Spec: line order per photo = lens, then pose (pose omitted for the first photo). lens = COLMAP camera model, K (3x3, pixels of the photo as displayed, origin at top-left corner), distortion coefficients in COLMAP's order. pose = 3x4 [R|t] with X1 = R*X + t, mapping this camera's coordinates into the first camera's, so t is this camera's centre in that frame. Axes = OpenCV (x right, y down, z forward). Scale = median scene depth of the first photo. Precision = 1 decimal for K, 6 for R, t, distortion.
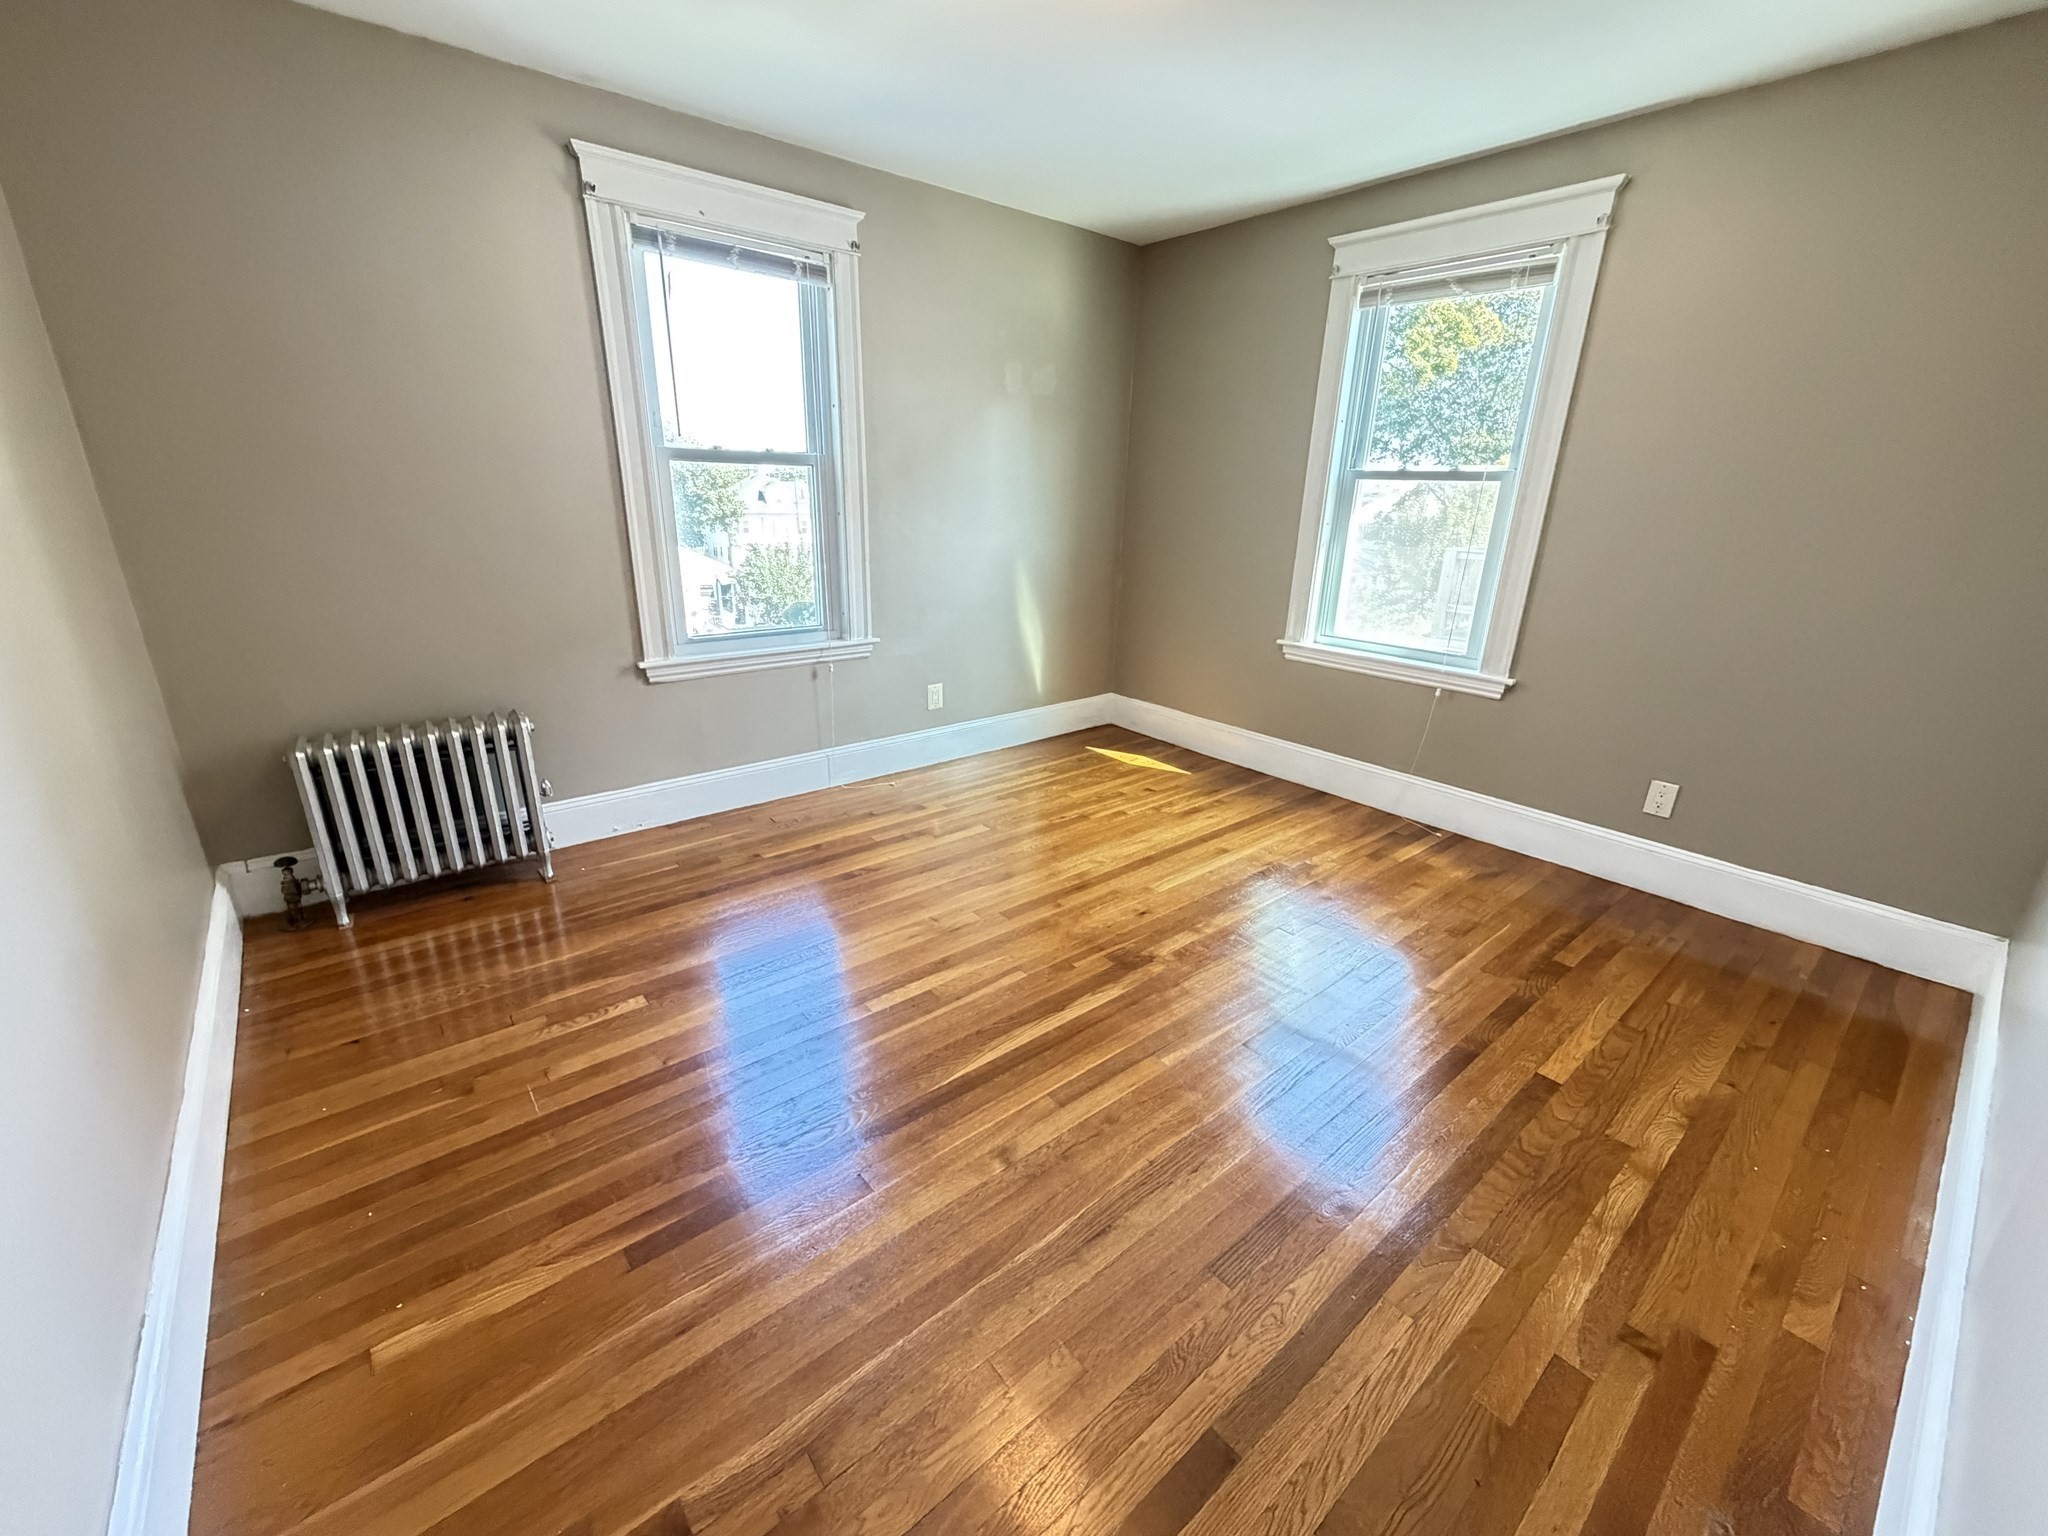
lens RADIAL K [[817.6, 0, 1018.8], [0, 817.6, 770.6], [0, 0, 1]] dist [-0.000724, -0.000065]
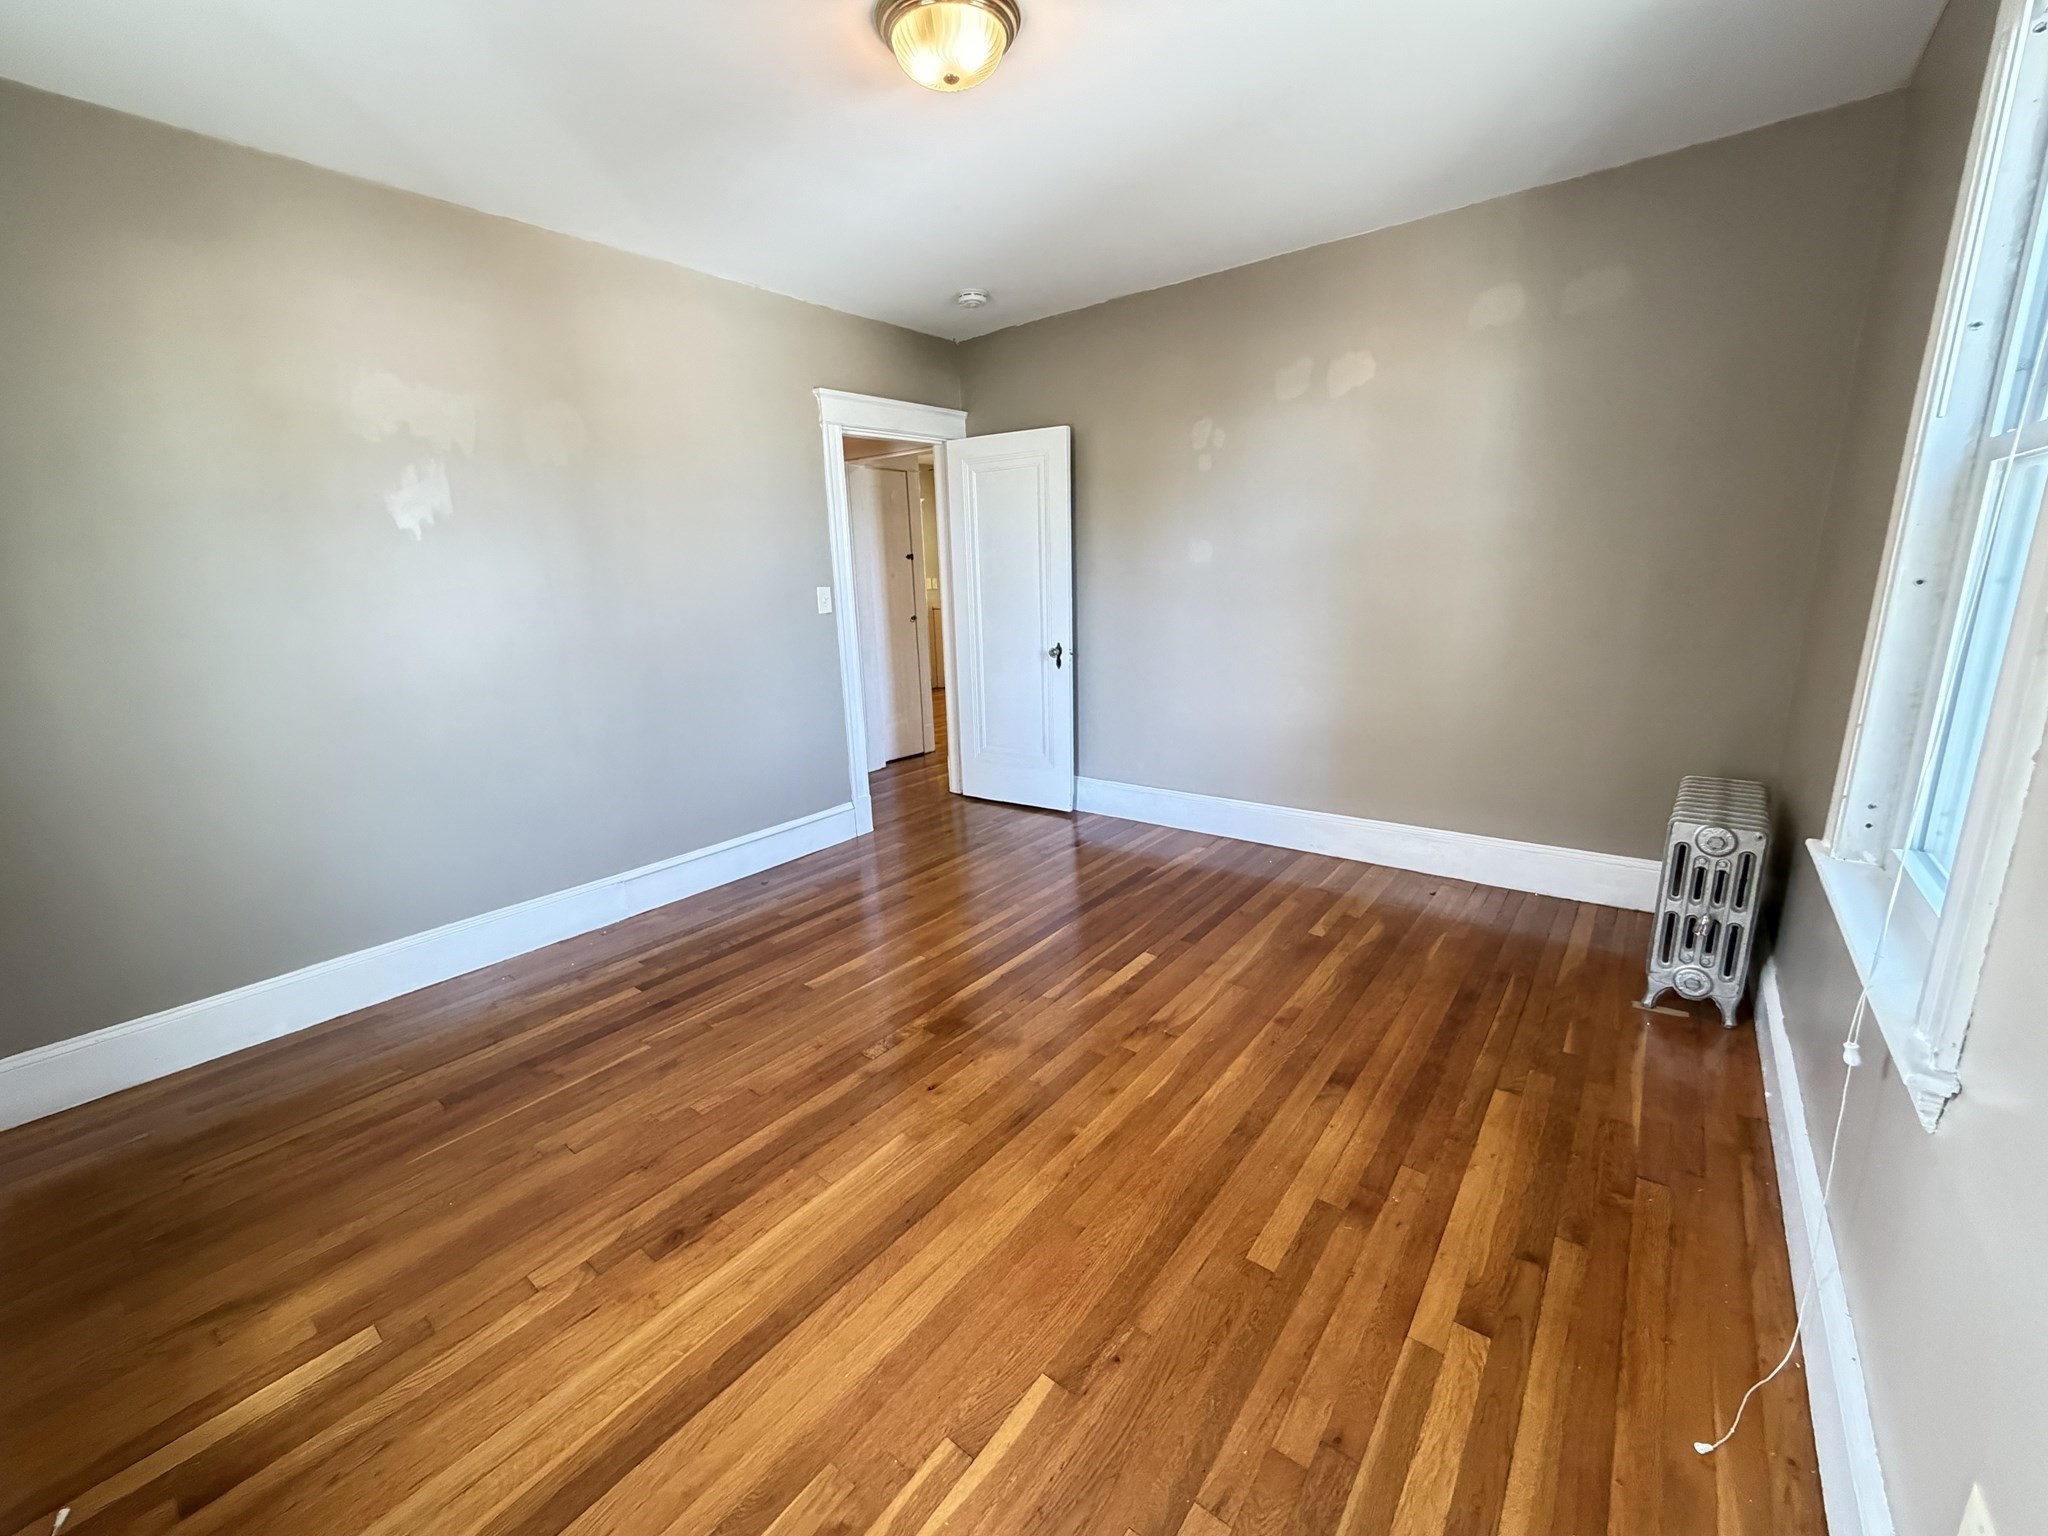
lens RADIAL K [[817.6, 0, 1018.8], [0, 817.6, 770.6], [0, 0, 1]] dist [-0.000724, -0.000065]
pose [[-0.977540, 0.060586, -0.201855, 0.190799], [-0.056007, 0.848668, 0.525953, -0.452285], [0.203173, 0.525445, -0.826213, 1.373786]]
